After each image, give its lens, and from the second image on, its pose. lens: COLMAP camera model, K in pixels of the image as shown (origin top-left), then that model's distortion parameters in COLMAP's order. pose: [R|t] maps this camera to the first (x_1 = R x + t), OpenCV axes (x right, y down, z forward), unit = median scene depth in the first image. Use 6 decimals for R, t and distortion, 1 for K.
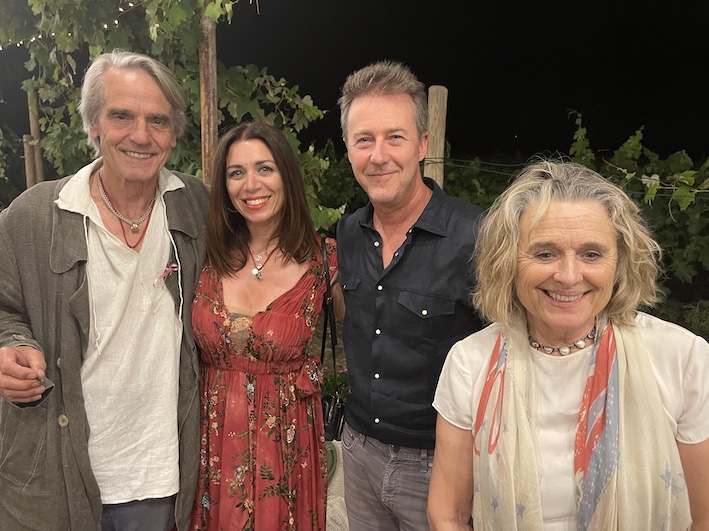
lens RADIAL K [[538.2, 0, 353.0], [0, 538.2, 266.7], [0, 0, 1]] dist [0.029627, 0.000266]
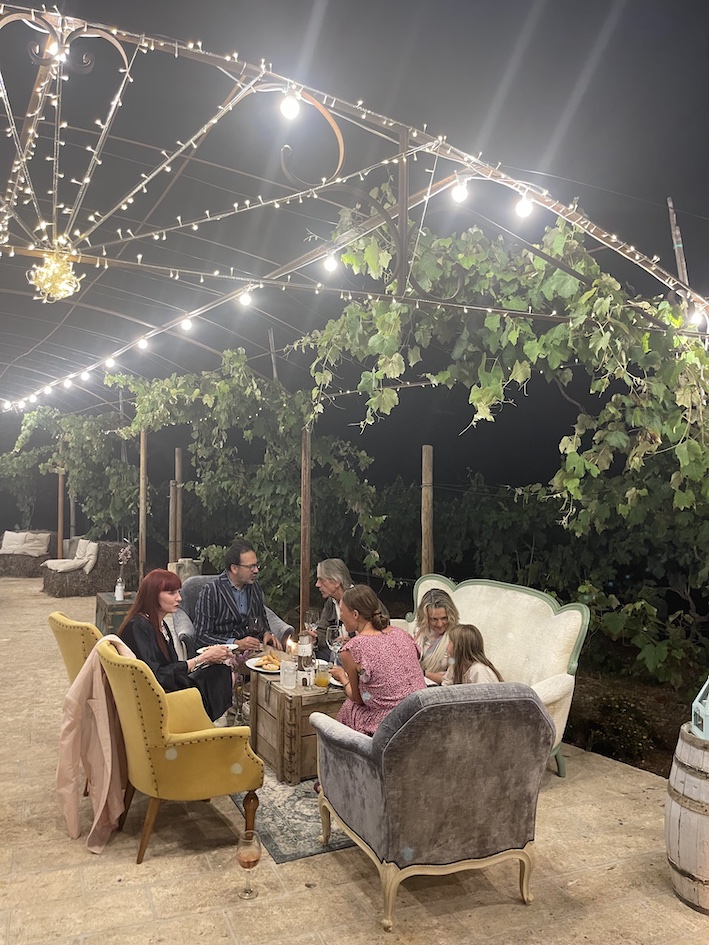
lens RADIAL K [[717.3, 0, 355.1], [0, 717.3, 472.2], [0, 0, 1]] dist [0.029627, 0.000266]
pose [[0.980756, -0.033988, -0.192258, 0.307686], [-0.011876, 0.972521, -0.232511, 0.259281], [0.194878, 0.230320, 0.953402, -1.080647]]
